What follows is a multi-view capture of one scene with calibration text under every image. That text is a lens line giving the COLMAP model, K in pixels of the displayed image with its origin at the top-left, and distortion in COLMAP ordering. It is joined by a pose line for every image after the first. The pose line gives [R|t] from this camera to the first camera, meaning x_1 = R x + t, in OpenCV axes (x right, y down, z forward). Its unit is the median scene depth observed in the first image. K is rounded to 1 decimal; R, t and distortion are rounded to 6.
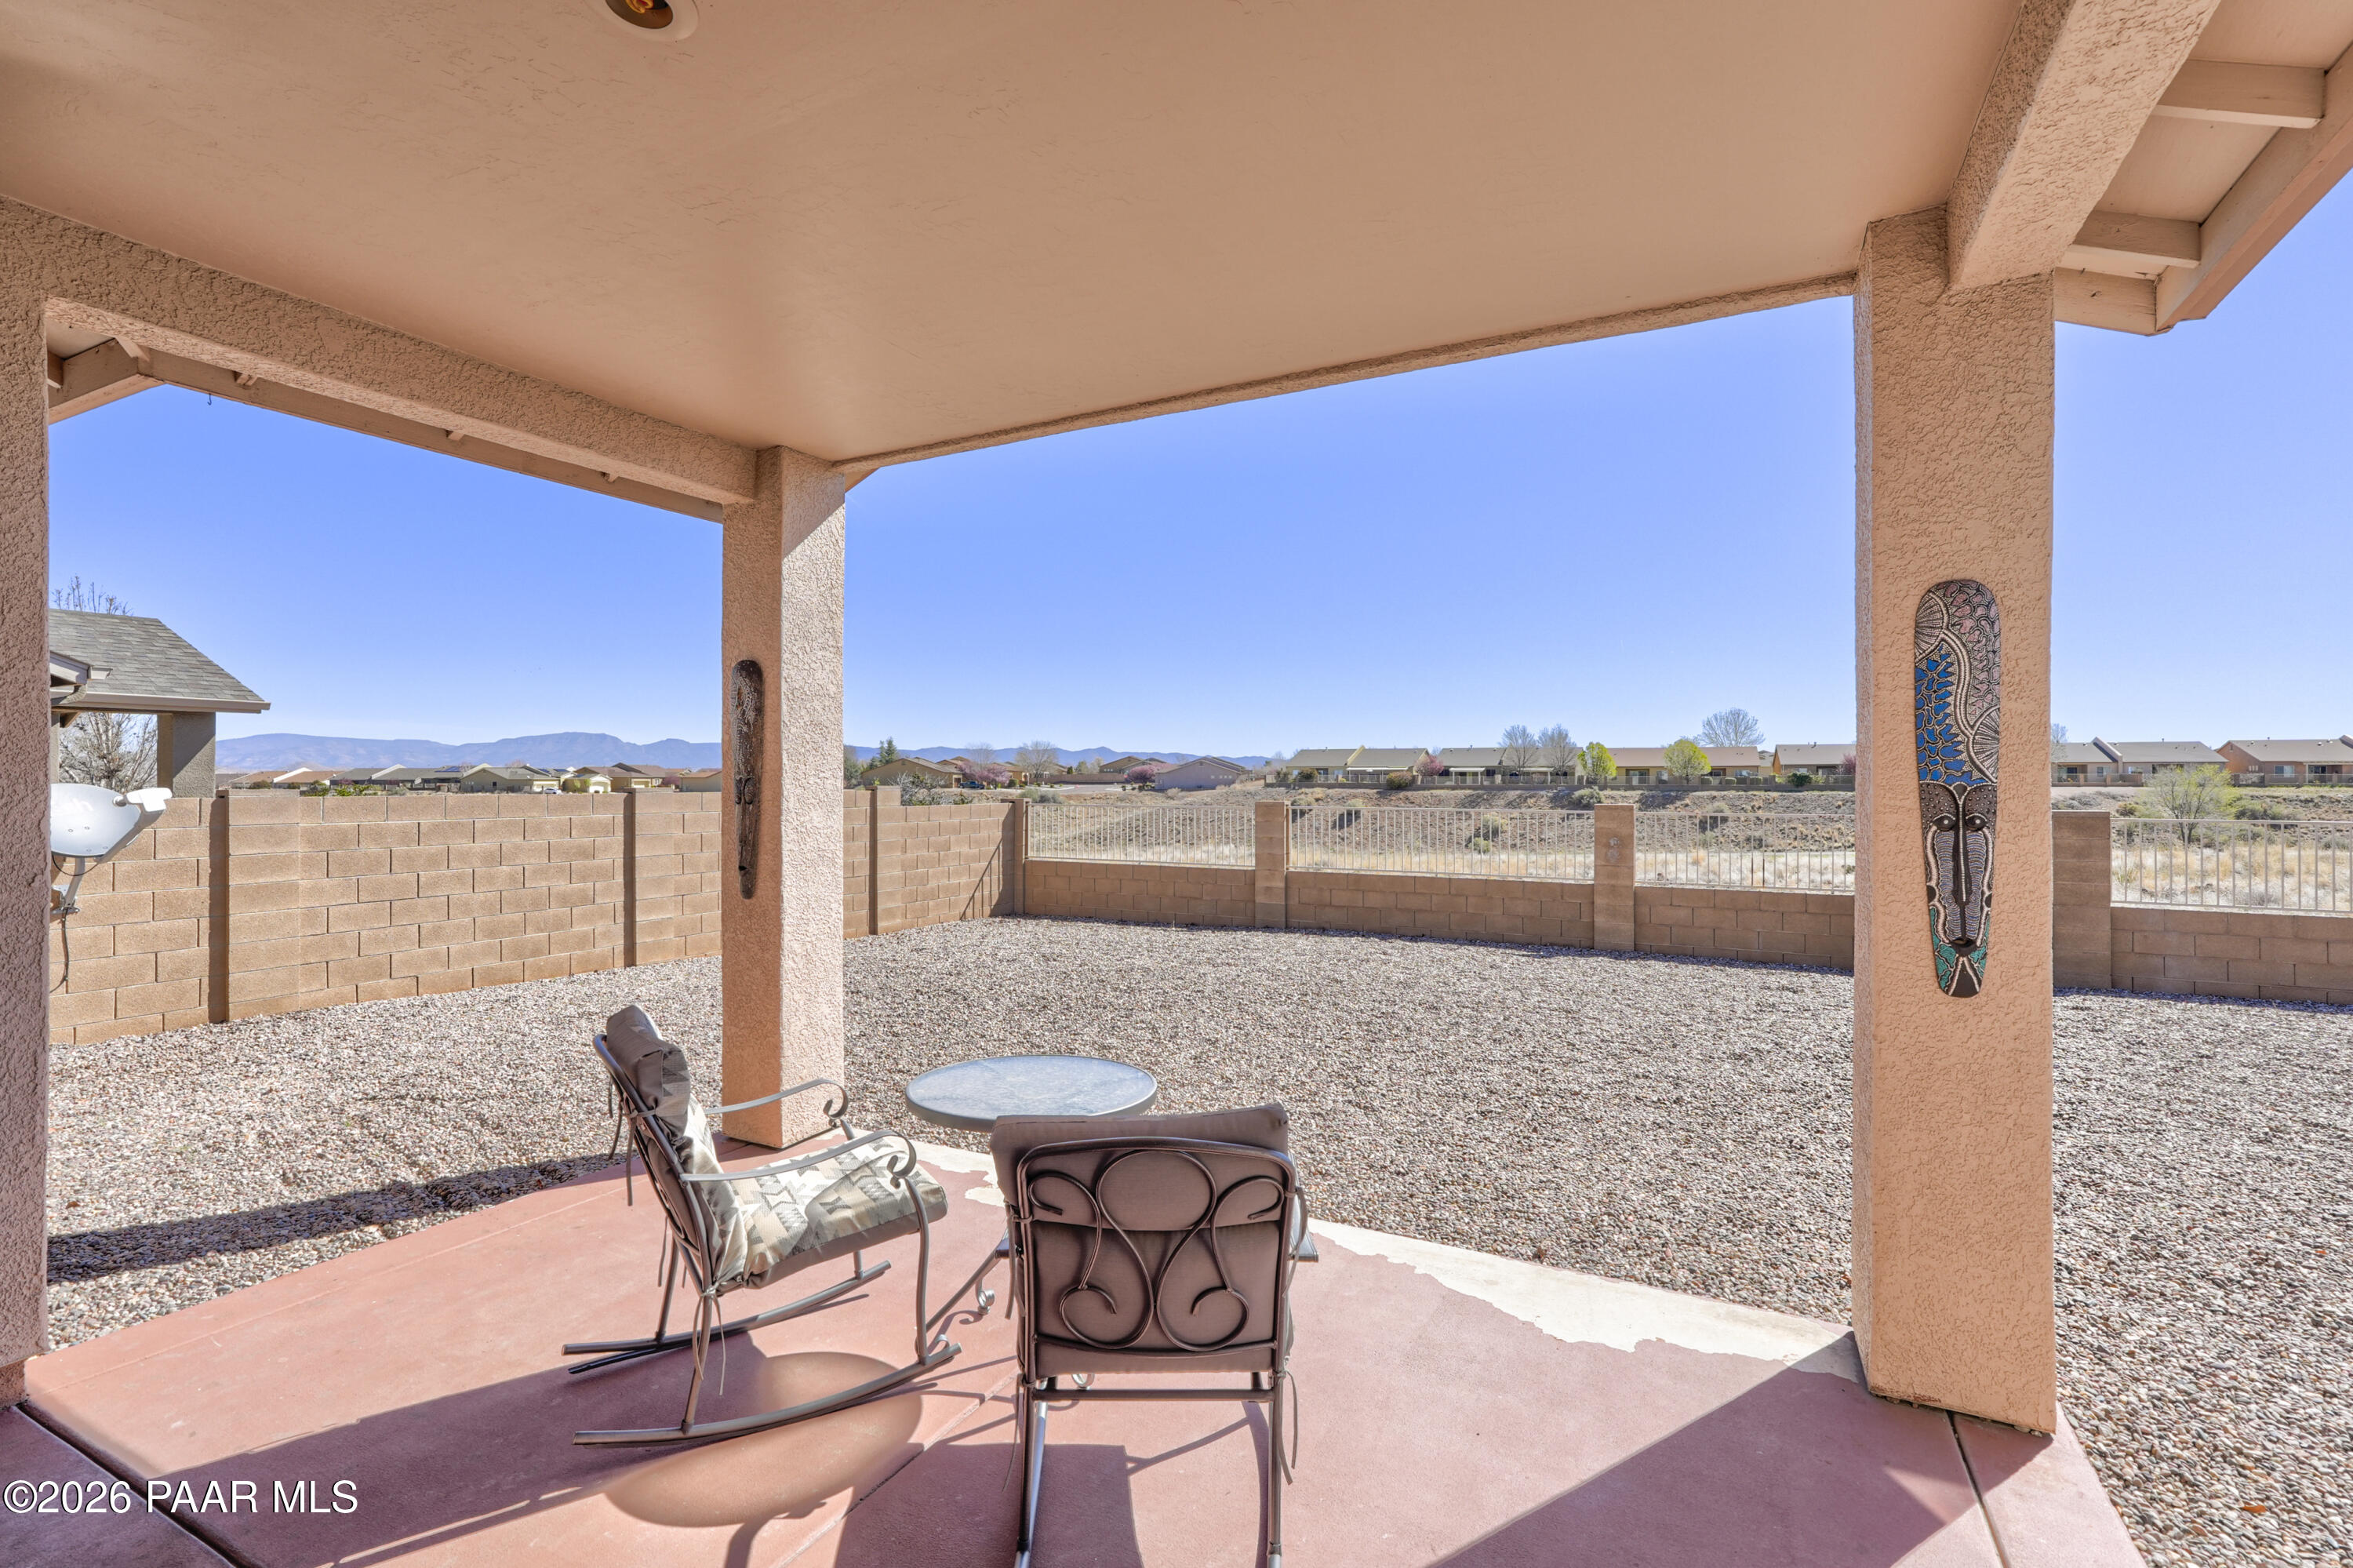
lens RADIAL K [[1072.1, 0, 1180.0], [0, 1072.1, 782.2], [0, 0, 1]] dist [-0.011422, 0.013051]
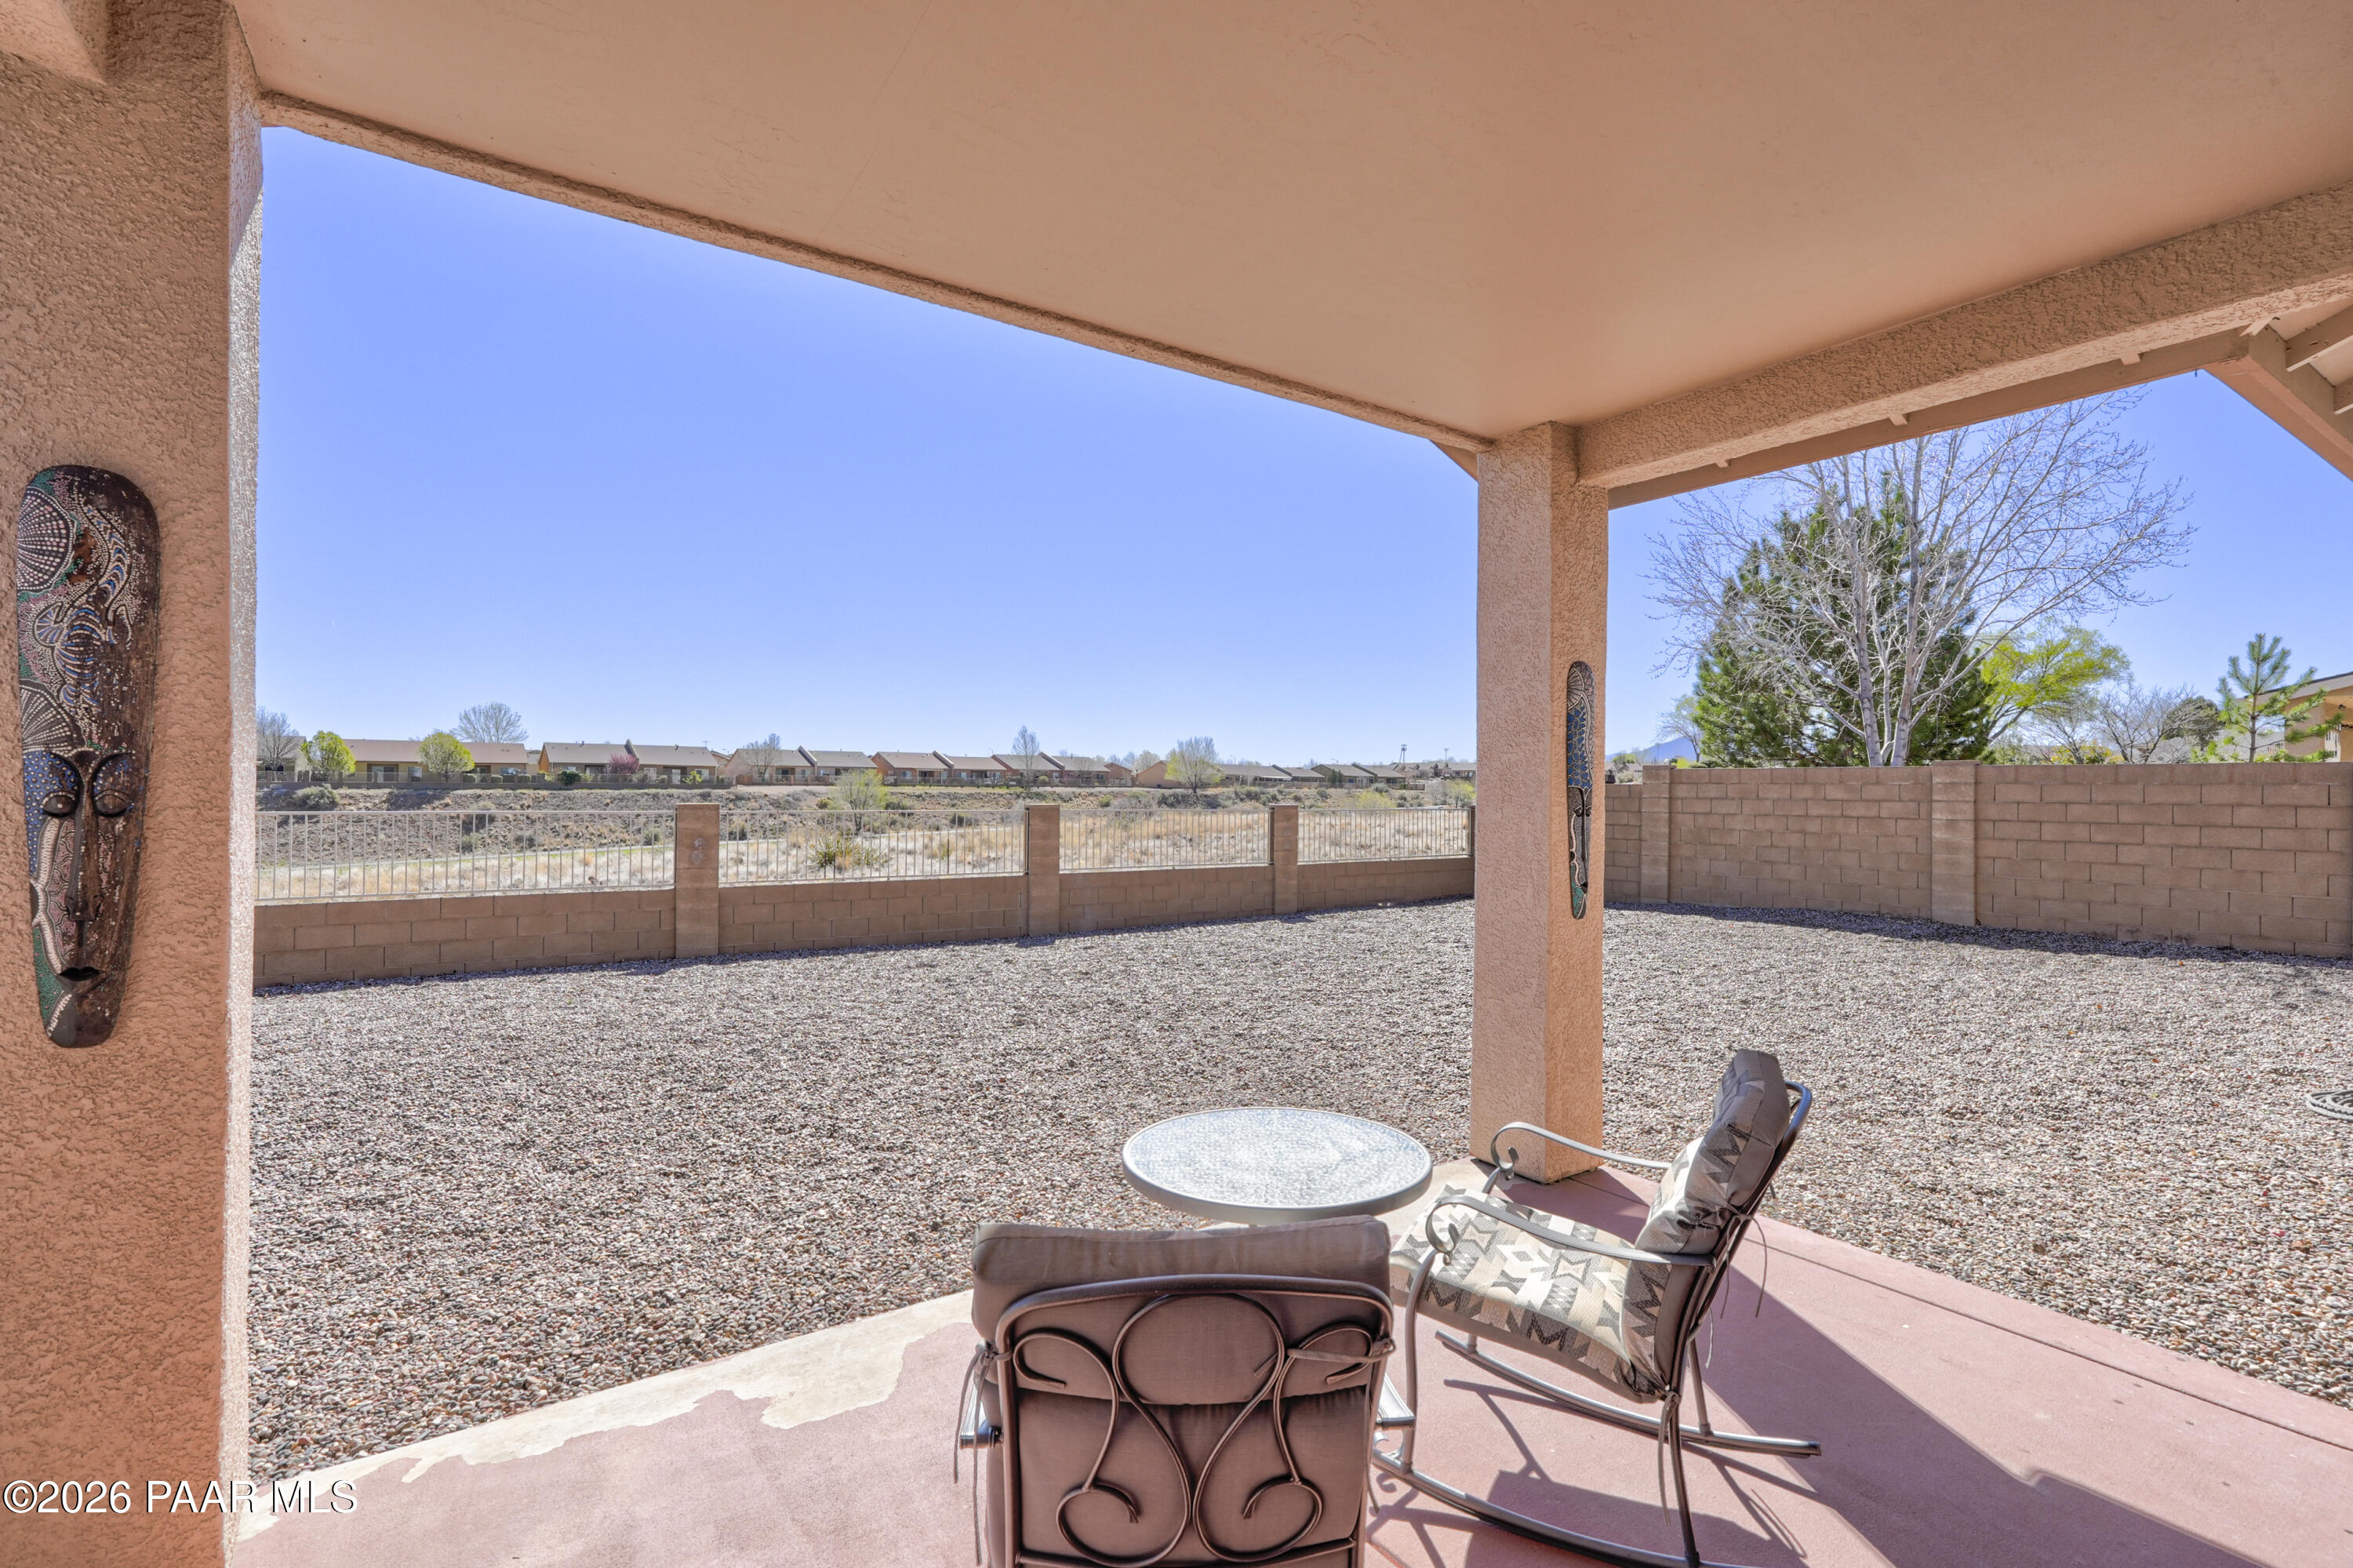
lens RADIAL K [[1072.1, 0, 1172.3], [0, 1072.1, 778.9], [0, 0, 1]] dist [-0.011422, 0.013051]
pose [[0.491088, 0.009385, 0.871060, -0.015306], [-0.008134, 0.999948, -0.006188, 0.000116], [-0.871072, -0.004047, 0.491138, 0.011774]]
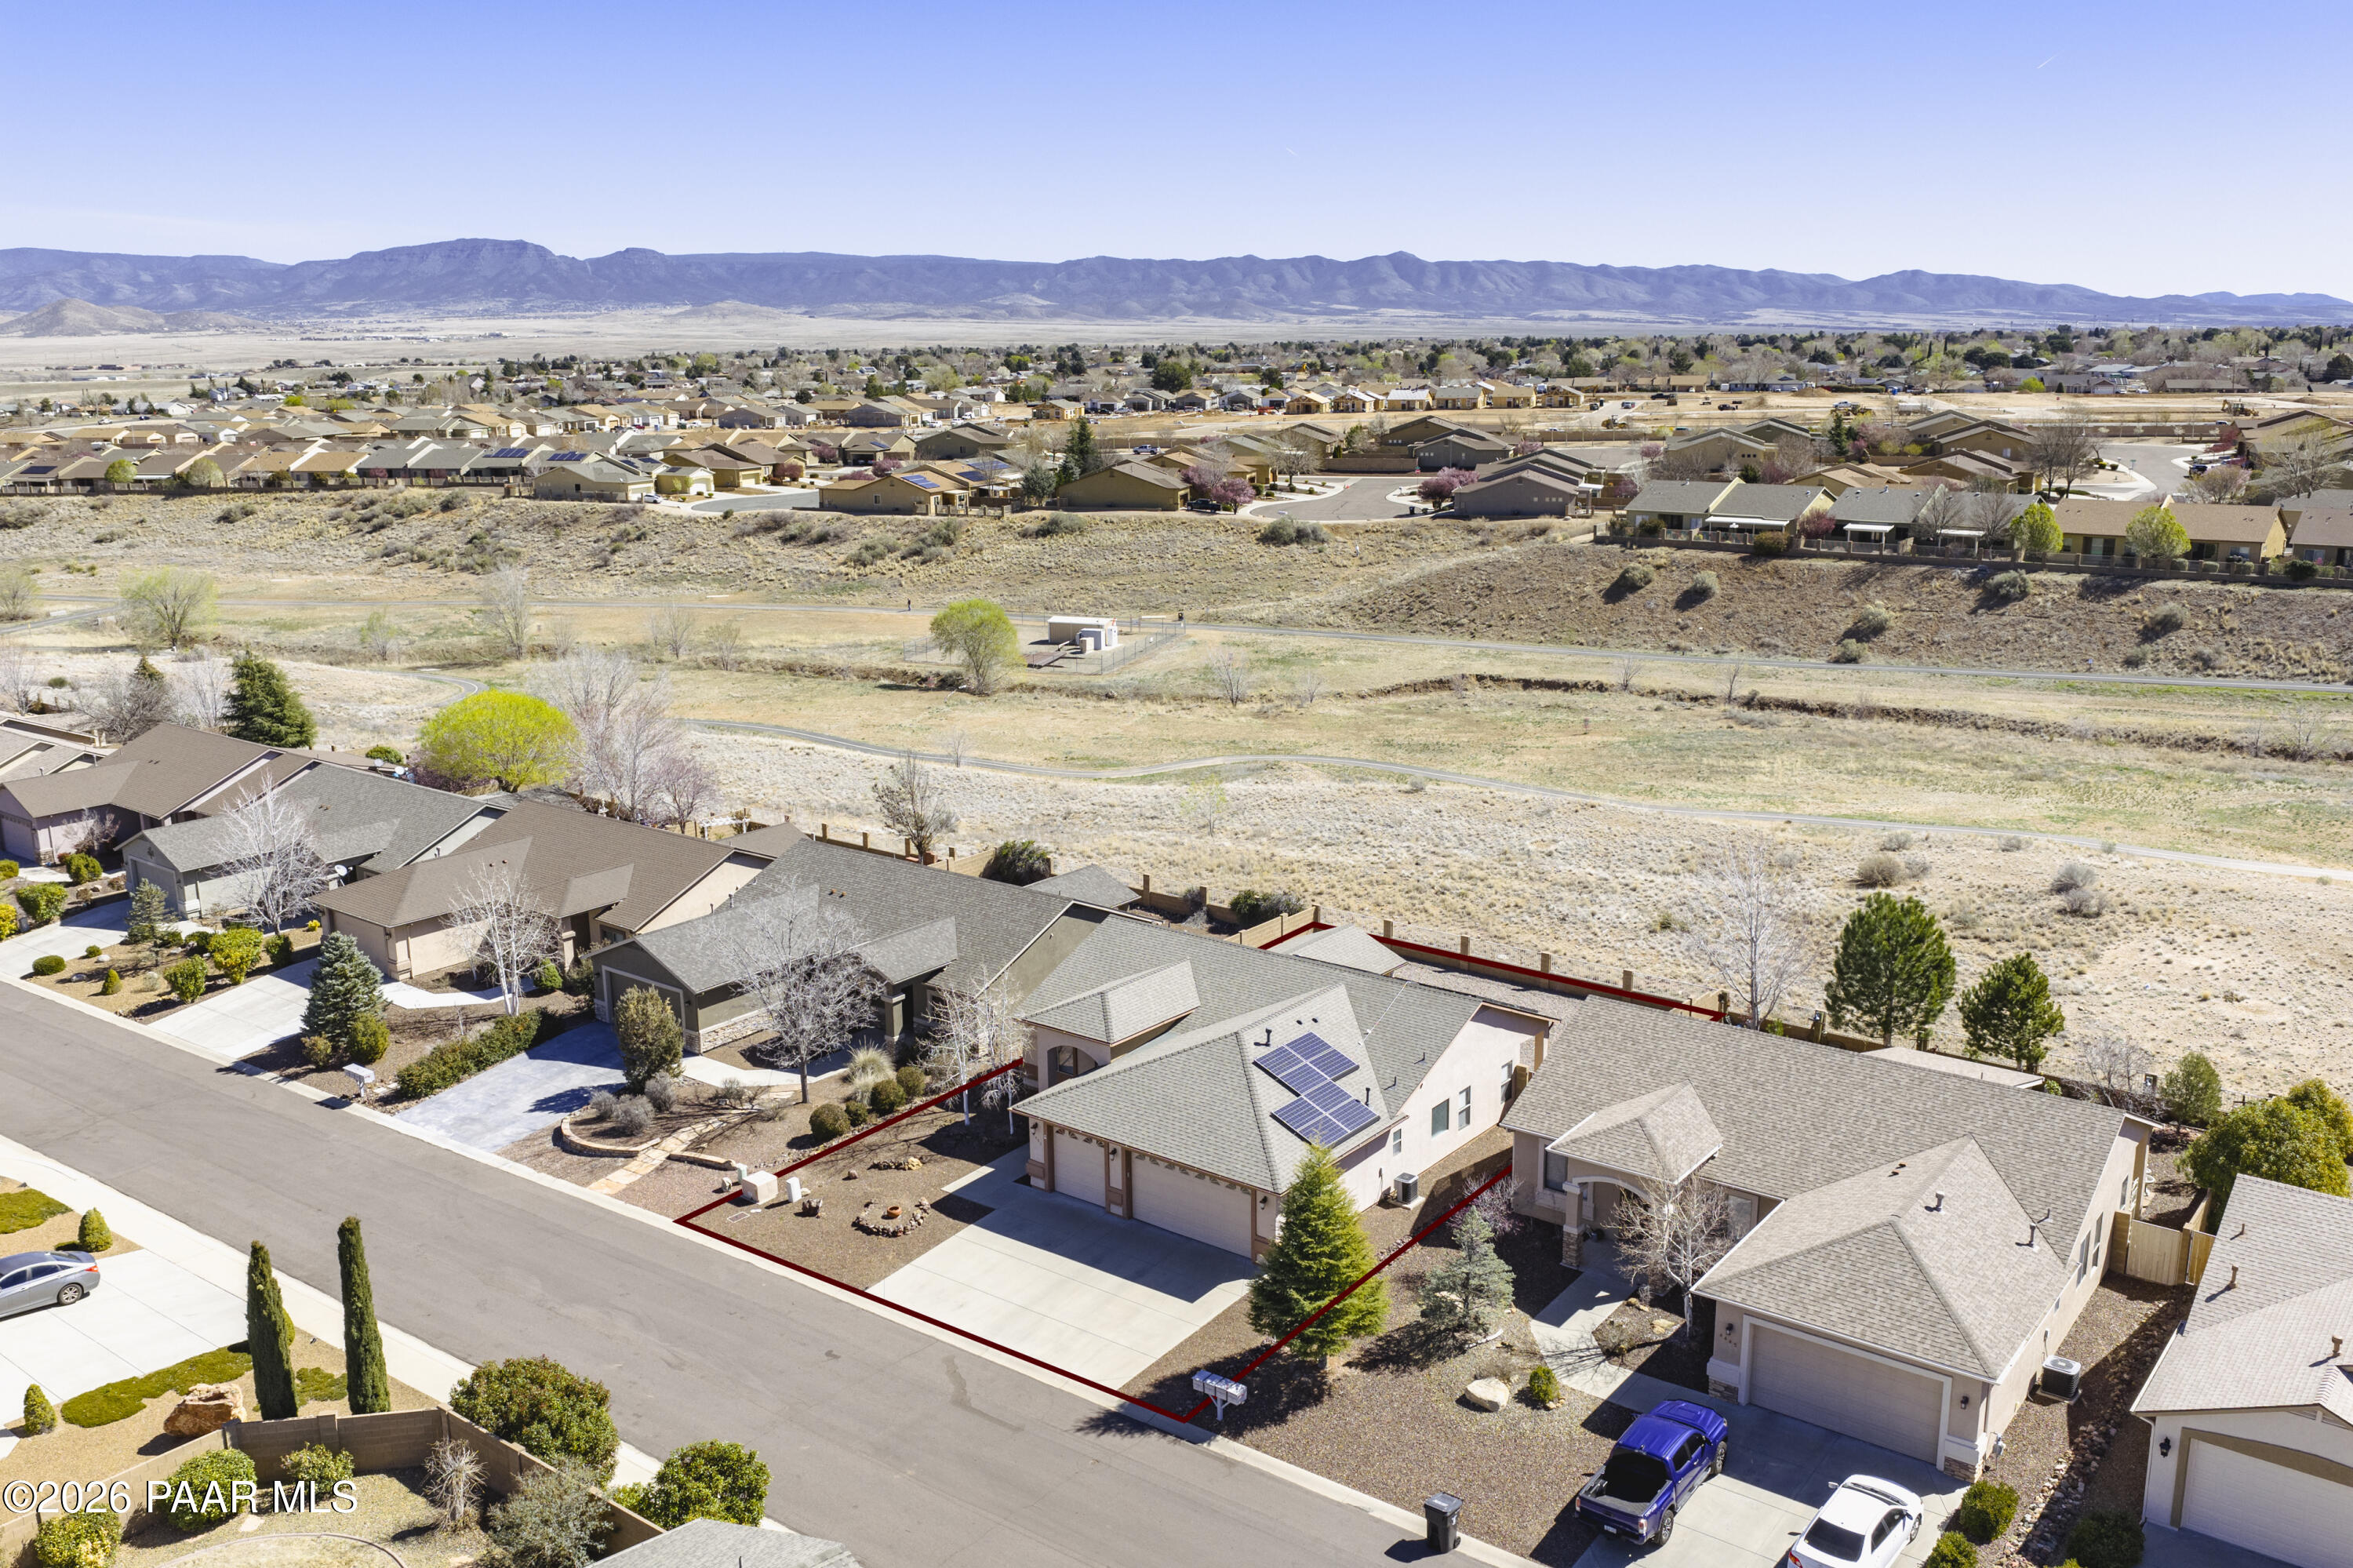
lens RADIAL K [[1958.1, 0, 1171.2], [0, 1958.1, 790.6], [0, 0, 1]] dist [0.033251, -0.062409]
pose [[0.982906, 0.031512, -0.181392, 0.046649], [0.011988, 0.972198, 0.233853, -0.165138], [0.183718, -0.232030, 0.955202, -0.452751]]
